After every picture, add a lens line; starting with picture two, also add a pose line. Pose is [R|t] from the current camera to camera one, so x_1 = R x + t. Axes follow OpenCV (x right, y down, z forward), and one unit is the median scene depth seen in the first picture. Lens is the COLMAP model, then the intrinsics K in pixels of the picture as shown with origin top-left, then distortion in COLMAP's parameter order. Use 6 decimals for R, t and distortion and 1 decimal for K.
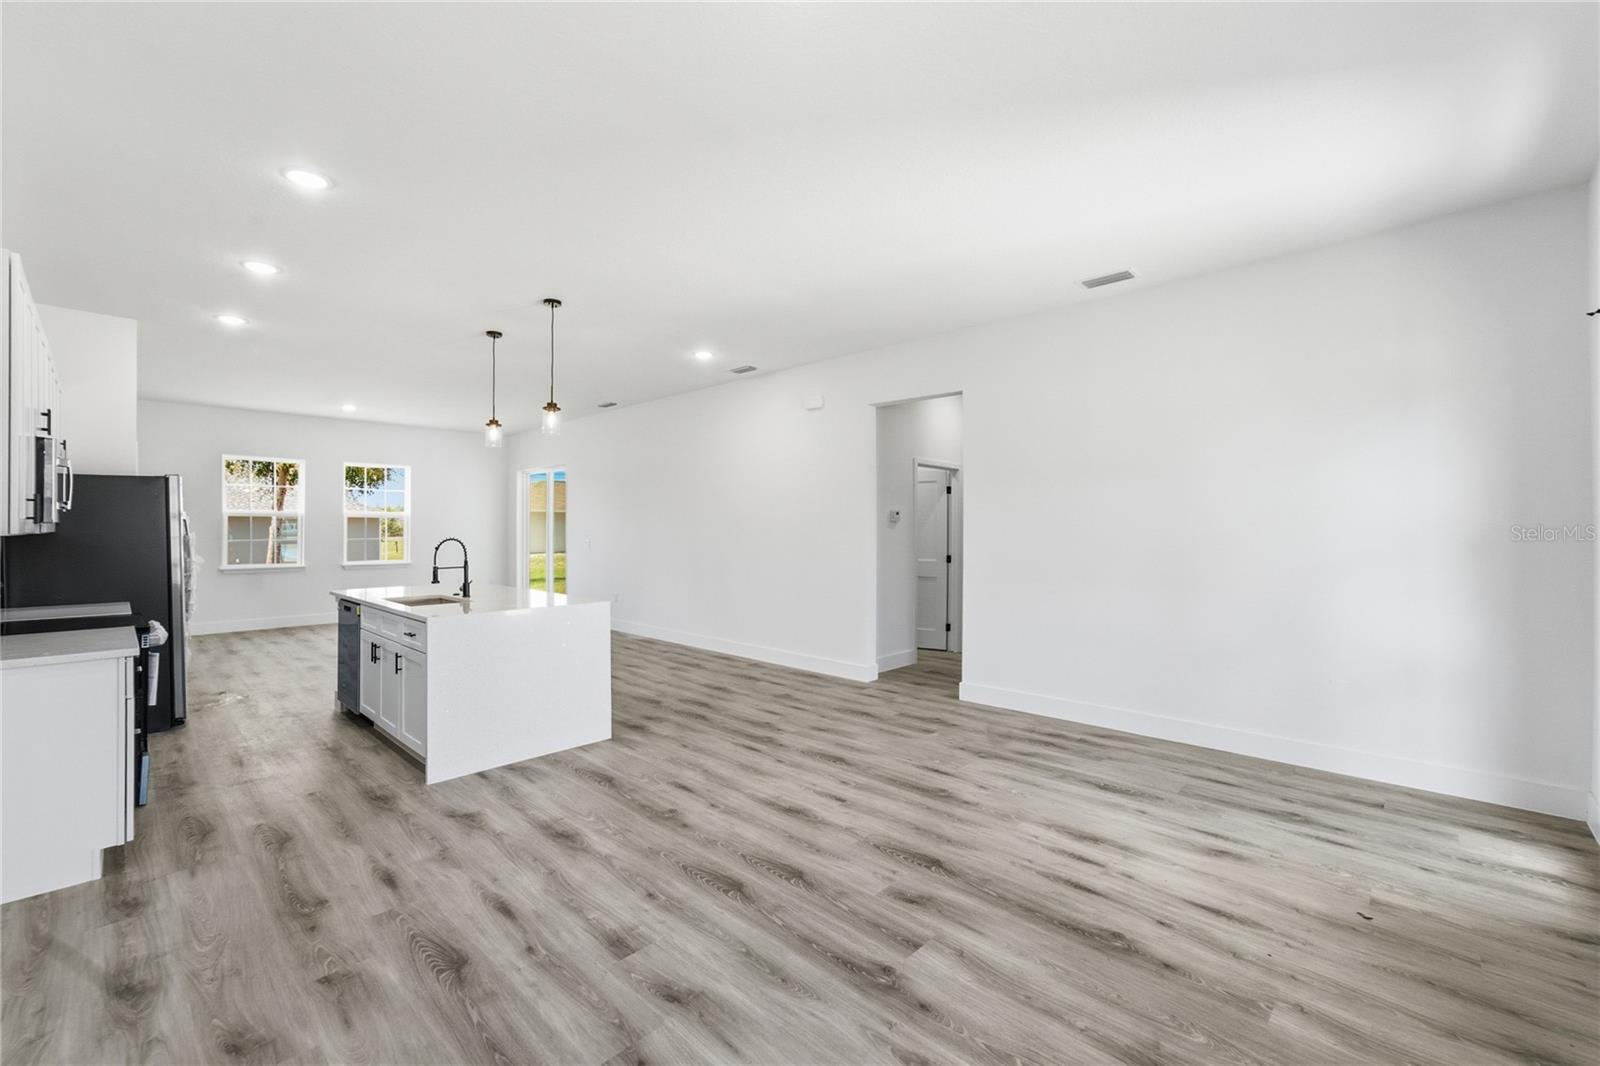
lens RADIAL K [[658.8, 0, 822.9], [0, 658.8, 530.0], [0, 0, 1]] dist [-0.018921, 0.007141]
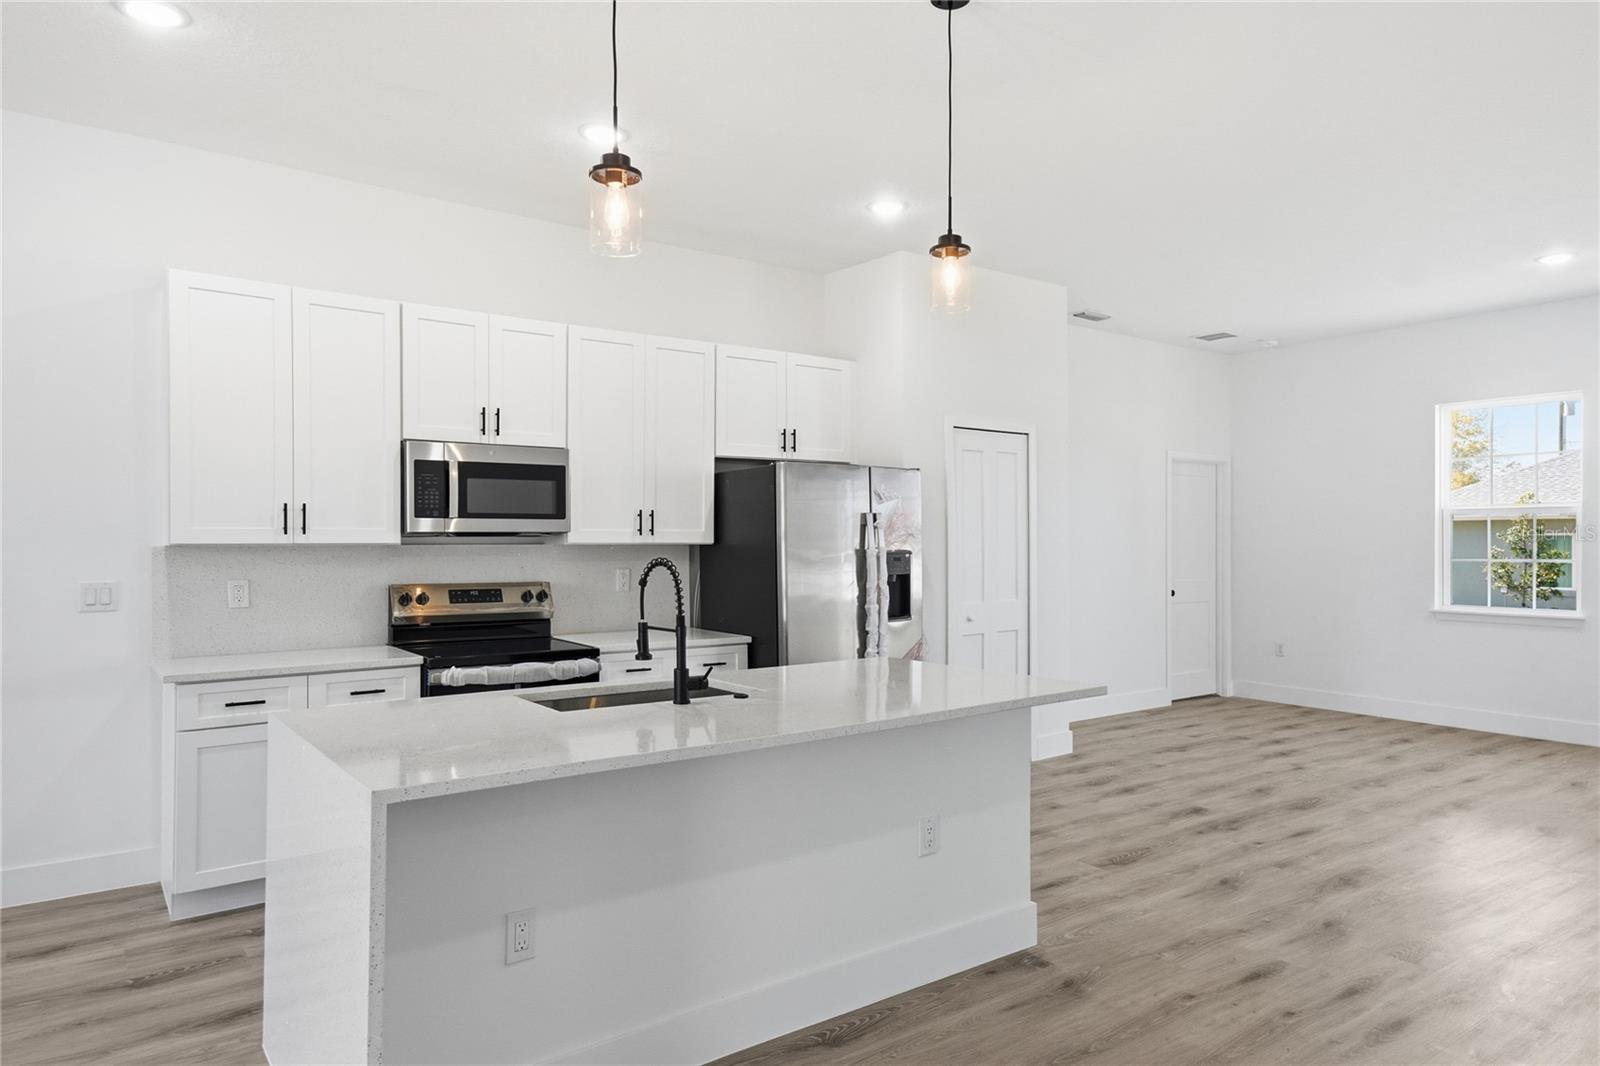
lens RADIAL K [[994.5, 0, 792.0], [0, 994.5, 532.1], [0, 0, 1]] dist [0.022991, -0.001971]
pose [[-0.196738, -0.005004, -0.980443, 0.084233], [-0.002276, 0.999987, -0.004647, -0.004424], [0.980454, 0.001317, -0.196746, 1.453167]]
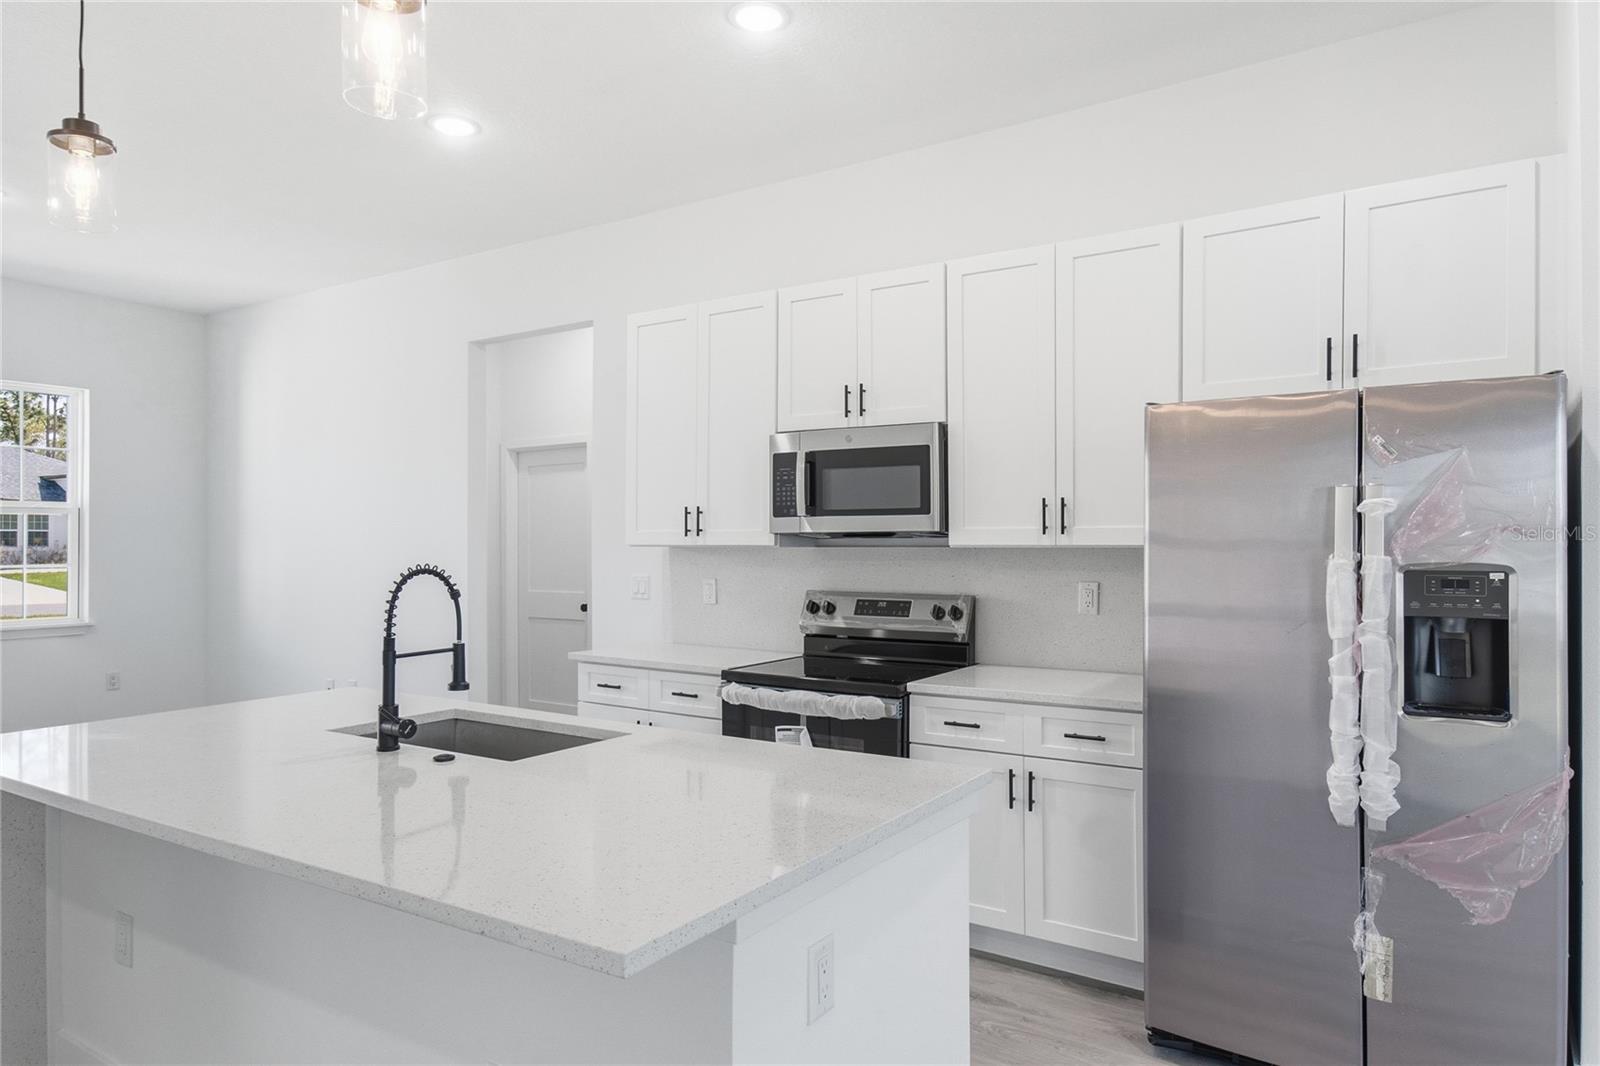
lens RADIAL K [[994.5, 0, 791.1], [0, 994.5, 532.1], [0, 0, 1]] dist [0.022991, -0.001971]
pose [[-0.985362, 0.001617, -0.170468, -0.779533], [0.002689, 0.999978, -0.006061, -0.003497], [0.170455, -0.006431, -0.985345, 1.851118]]
